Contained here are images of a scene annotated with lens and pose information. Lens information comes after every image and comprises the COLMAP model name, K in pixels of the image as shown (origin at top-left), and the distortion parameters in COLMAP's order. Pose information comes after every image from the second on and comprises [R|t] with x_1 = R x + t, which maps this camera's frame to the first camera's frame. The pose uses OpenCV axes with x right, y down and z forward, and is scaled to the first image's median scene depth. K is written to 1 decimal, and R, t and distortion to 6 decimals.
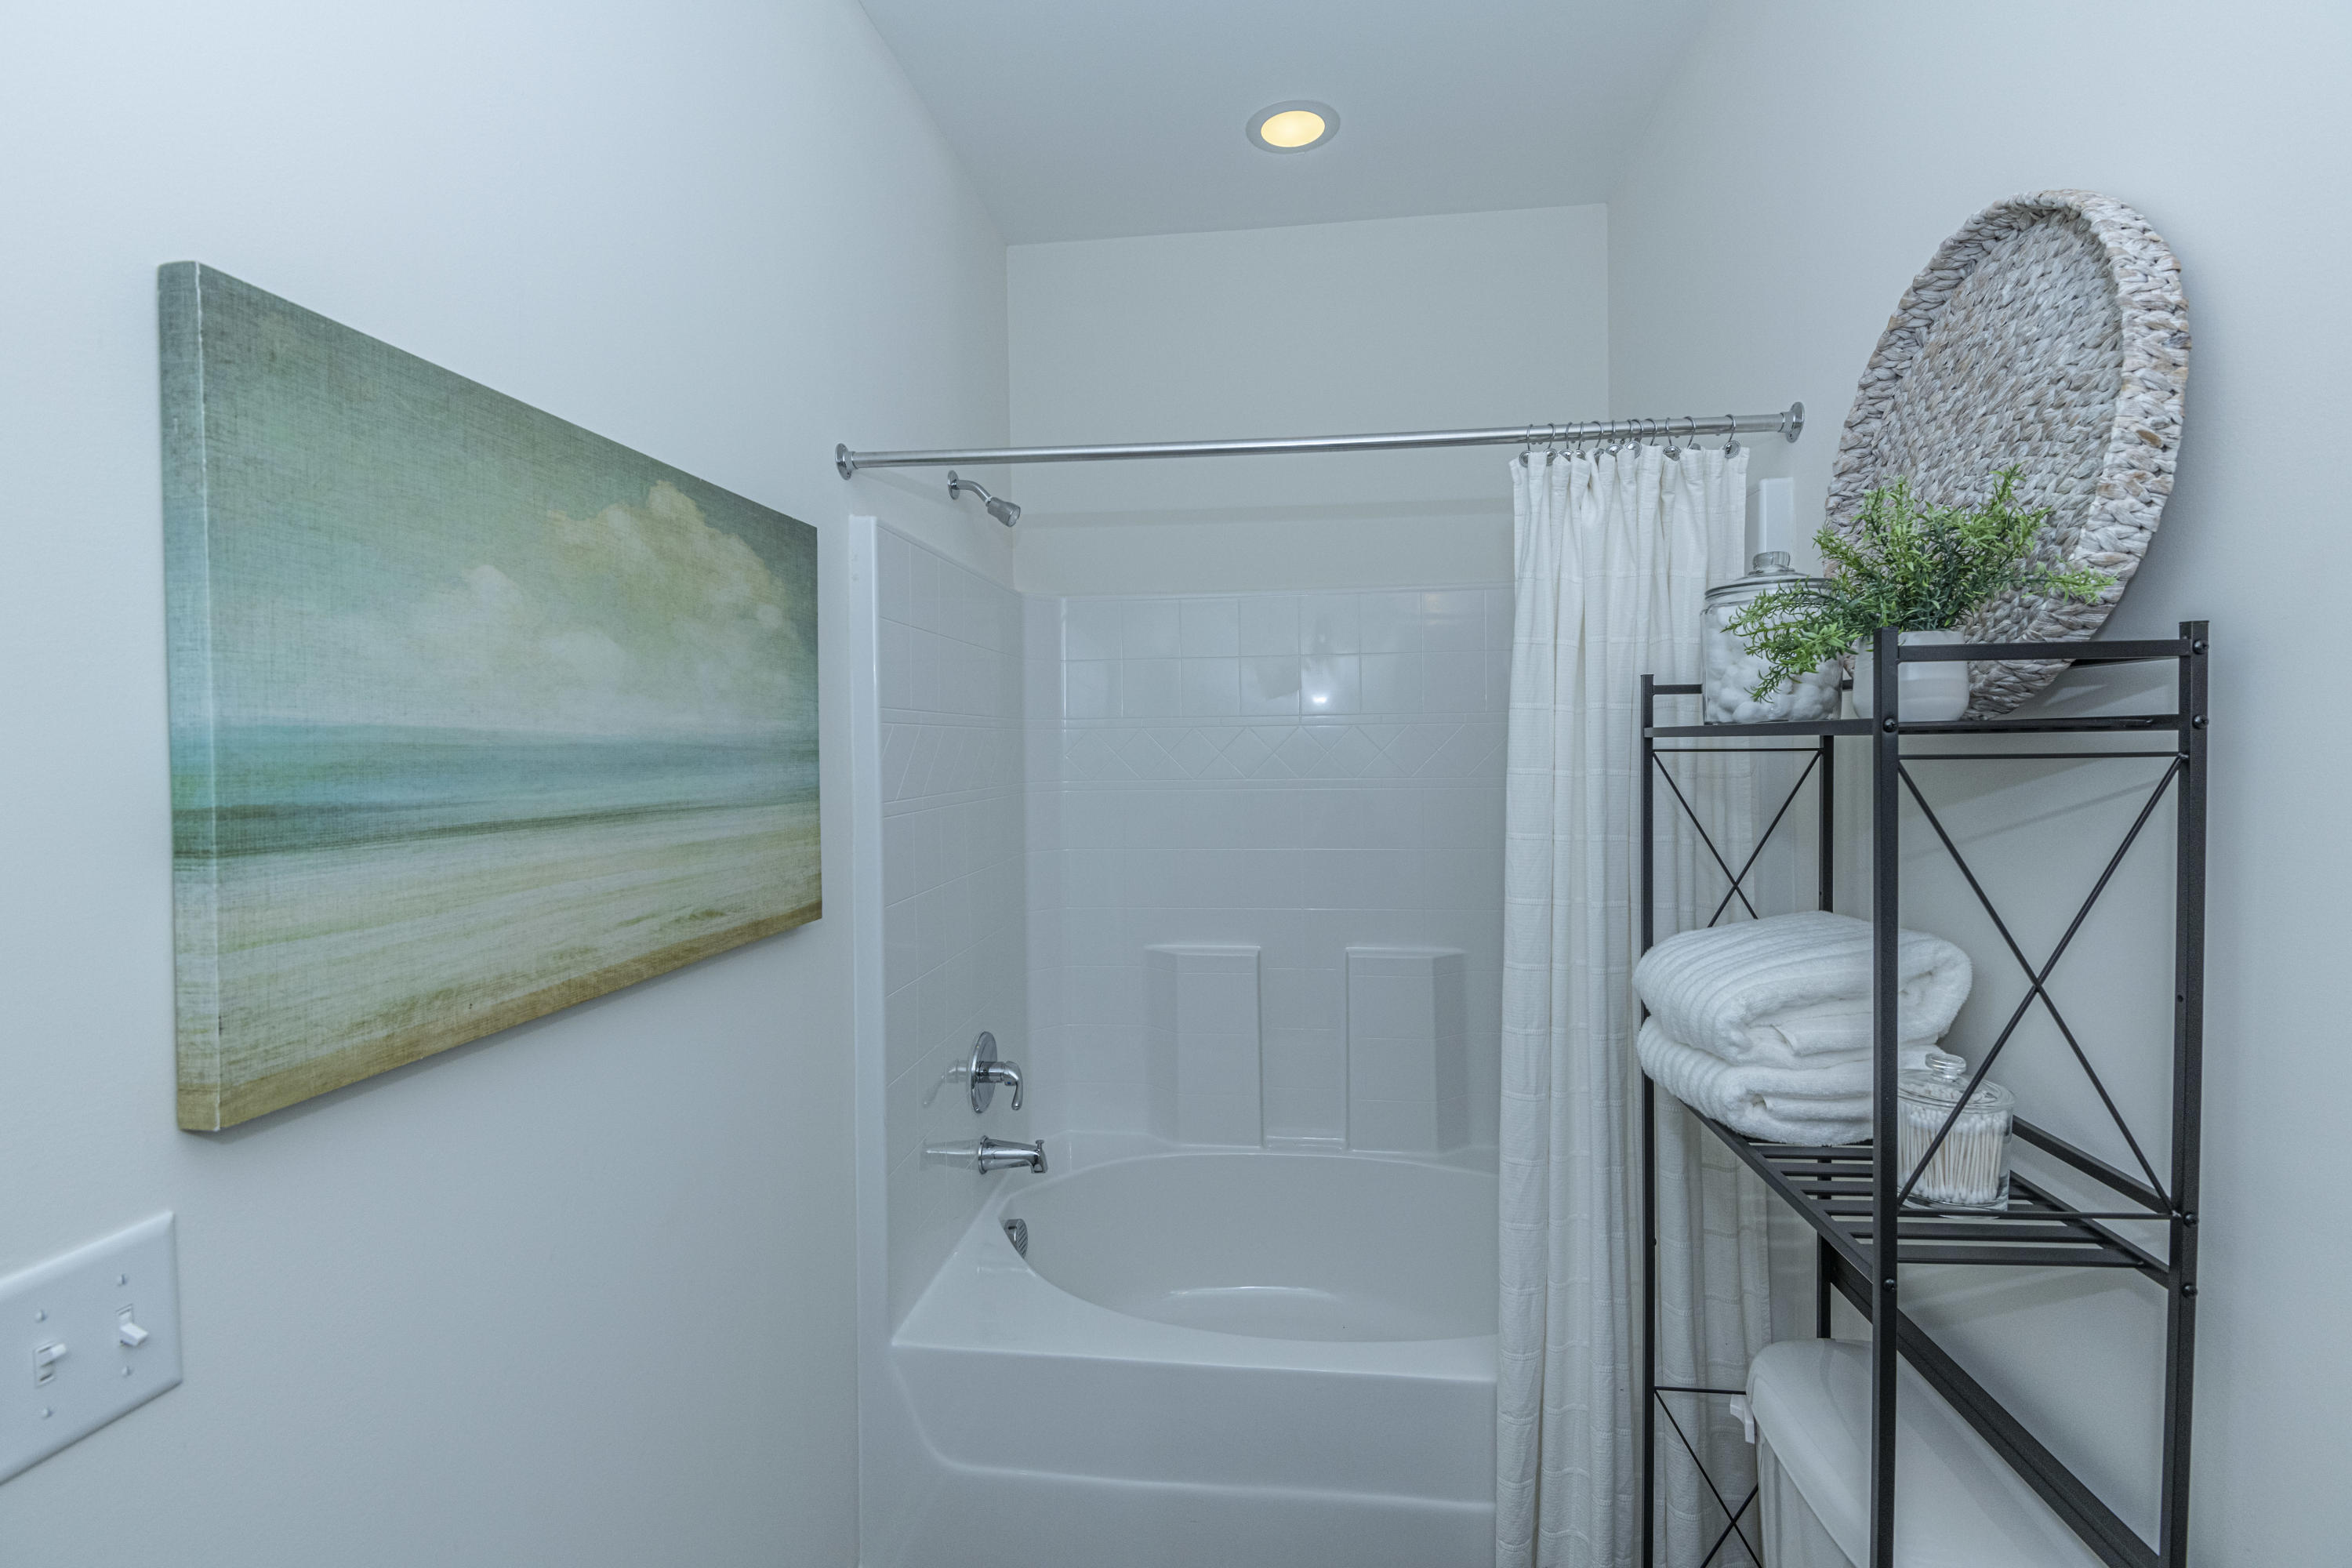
lens RADIAL K [[1059.9, 0, 1181.7], [0, 1059.9, 766.6], [0, 0, 1]] dist [0.027058, -0.024681]
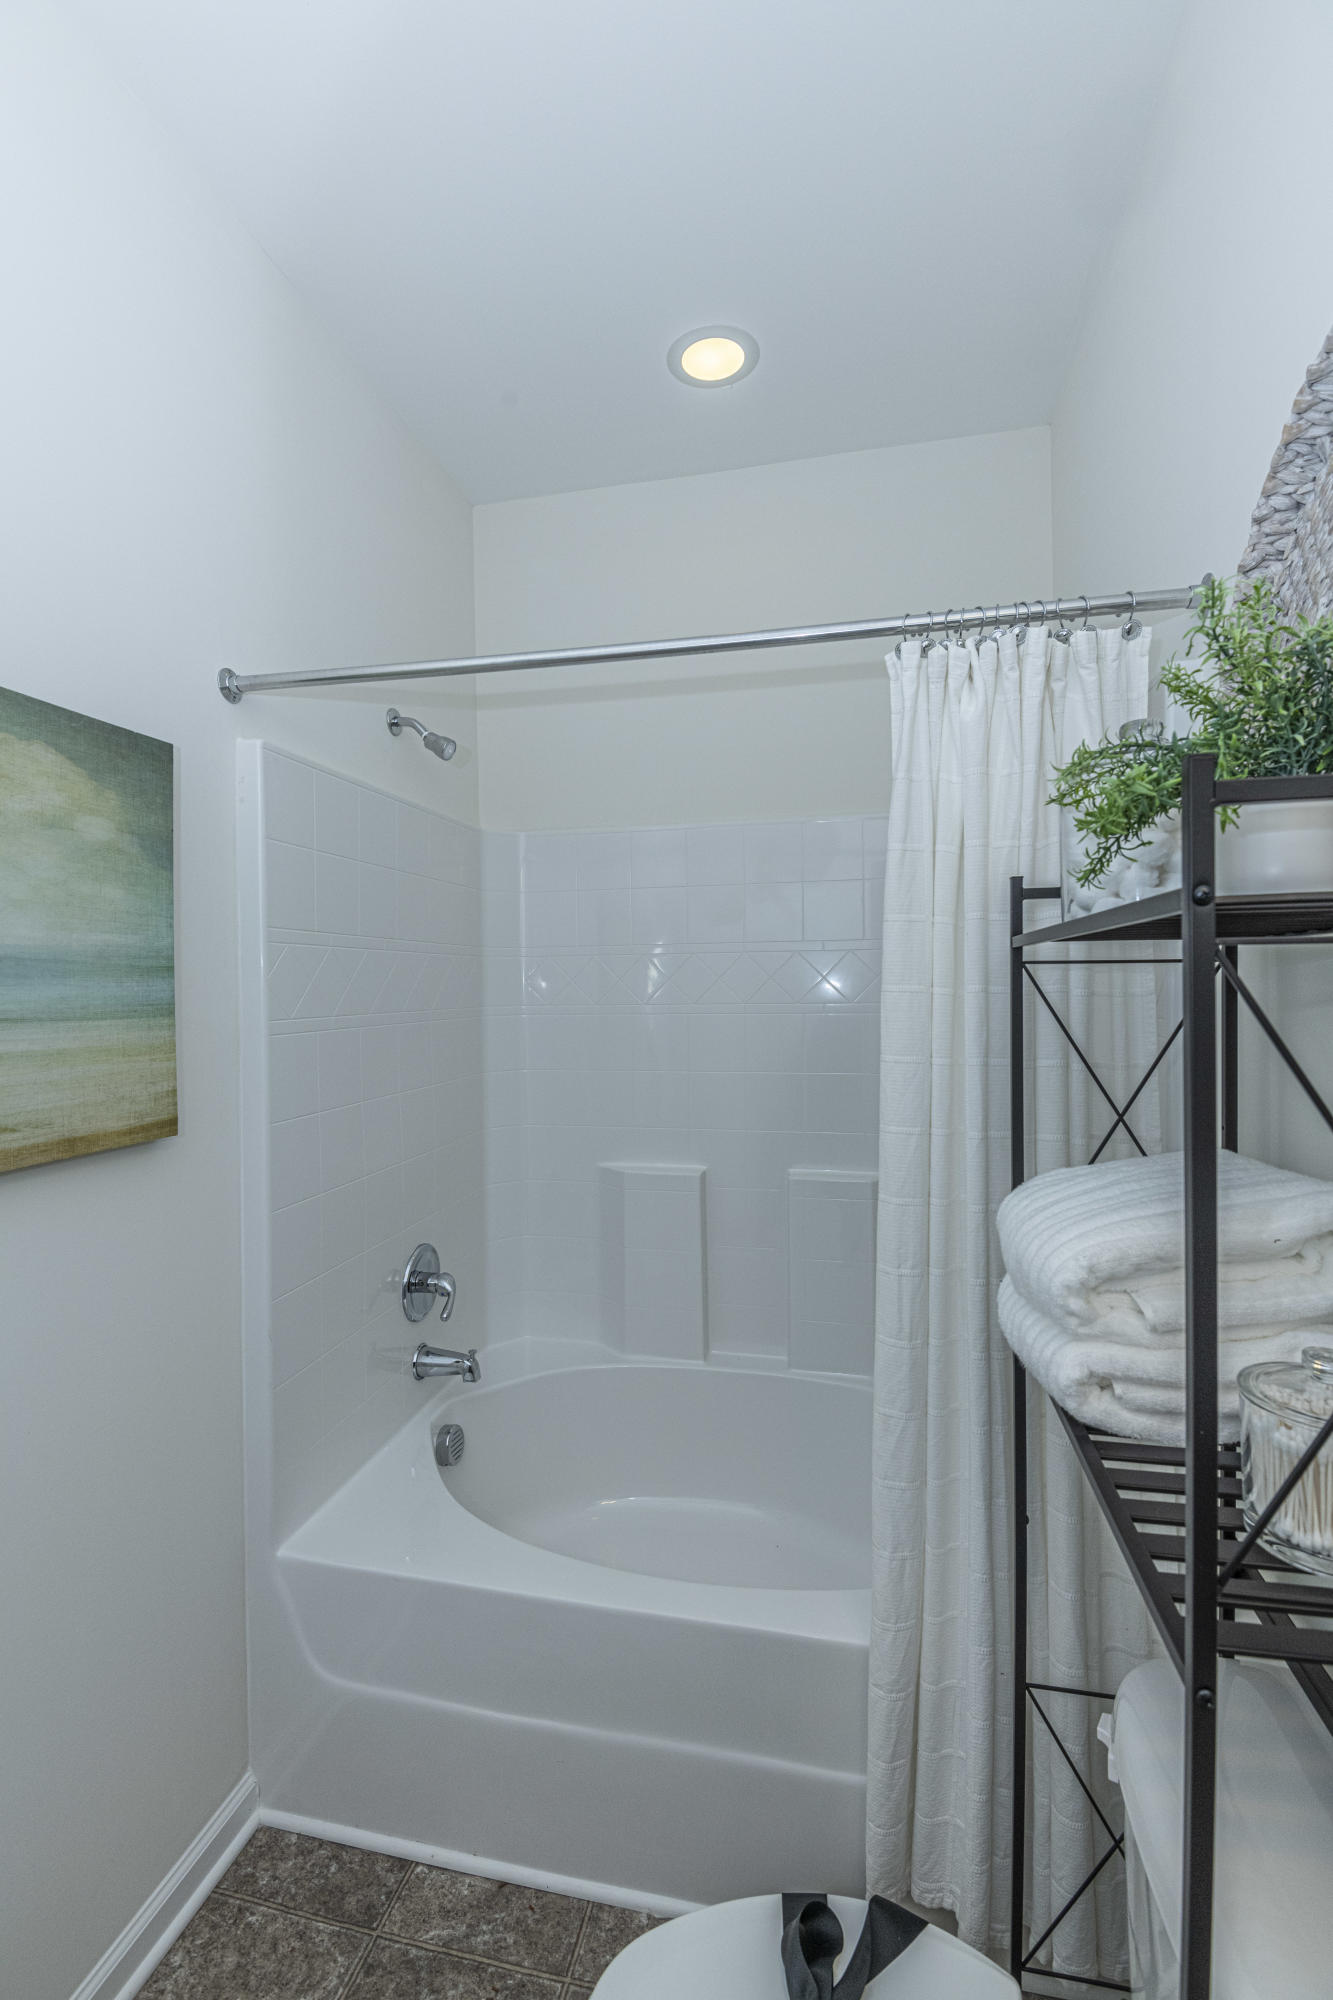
lens RADIAL K [[893.6, 0, 664.6], [0, 893.6, 996.6], [0, 0, 1]] dist [0.022006, -0.022725]
pose [[0.994154, 0.002150, -0.107948, 0.206111], [-0.002998, 0.999966, -0.007694, 0.017907], [0.107927, 0.007973, 0.994127, 0.207918]]
